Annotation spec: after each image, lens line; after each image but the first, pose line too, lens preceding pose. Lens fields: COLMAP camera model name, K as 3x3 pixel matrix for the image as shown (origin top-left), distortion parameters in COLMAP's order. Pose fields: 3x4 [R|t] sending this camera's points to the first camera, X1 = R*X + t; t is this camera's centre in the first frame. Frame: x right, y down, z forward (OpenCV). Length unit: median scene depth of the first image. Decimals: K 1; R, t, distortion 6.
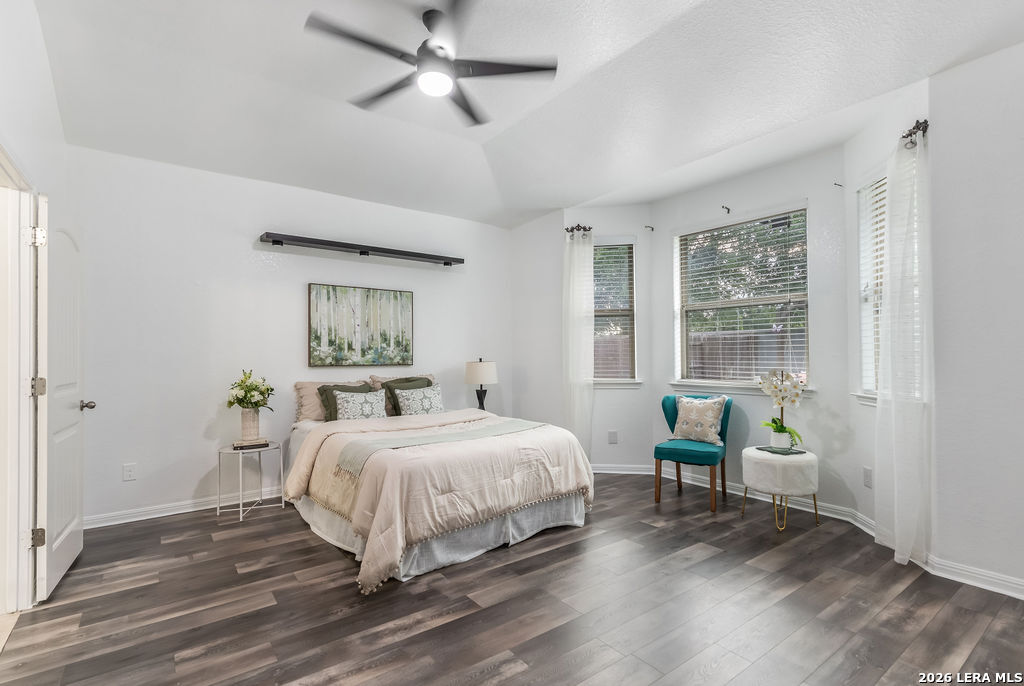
lens RADIAL K [[477.3, 0, 512.0], [0, 477.3, 345.3], [0, 0, 1]] dist [-0.000836, 0.000729]
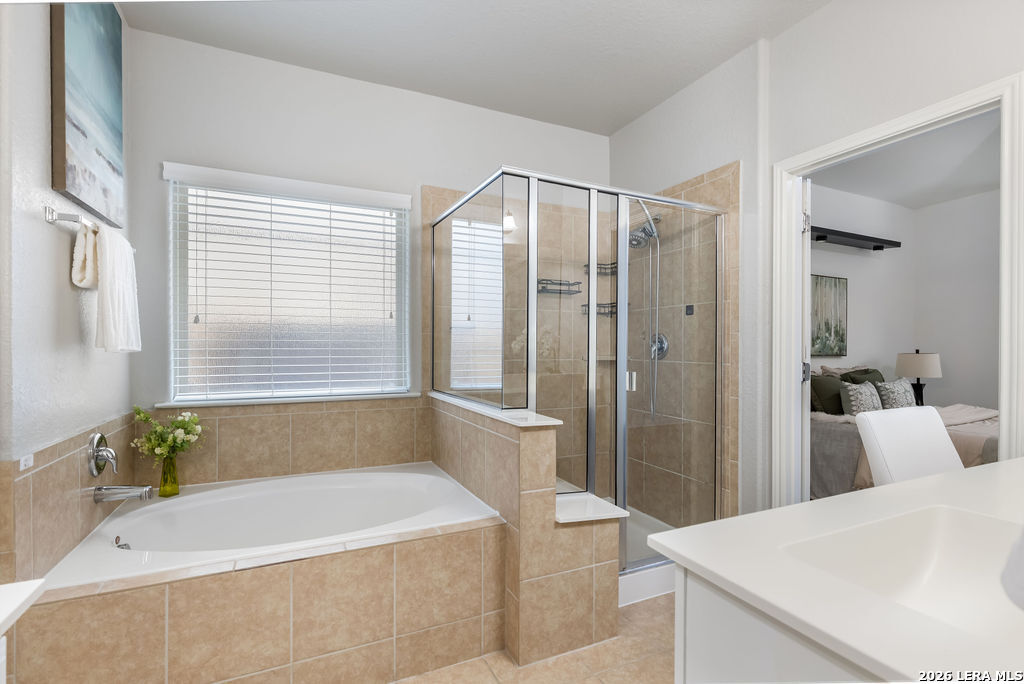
lens RADIAL K [[477.3, 0, 510.0], [0, 477.3, 340.4], [0, 0, 1]] dist [-0.000836, 0.000729]
pose [[0.978912, 0.010051, -0.204036, -0.684266], [-0.007541, 0.999886, 0.013075, 0.003292], [0.204144, -0.011261, 0.978876, -0.065977]]
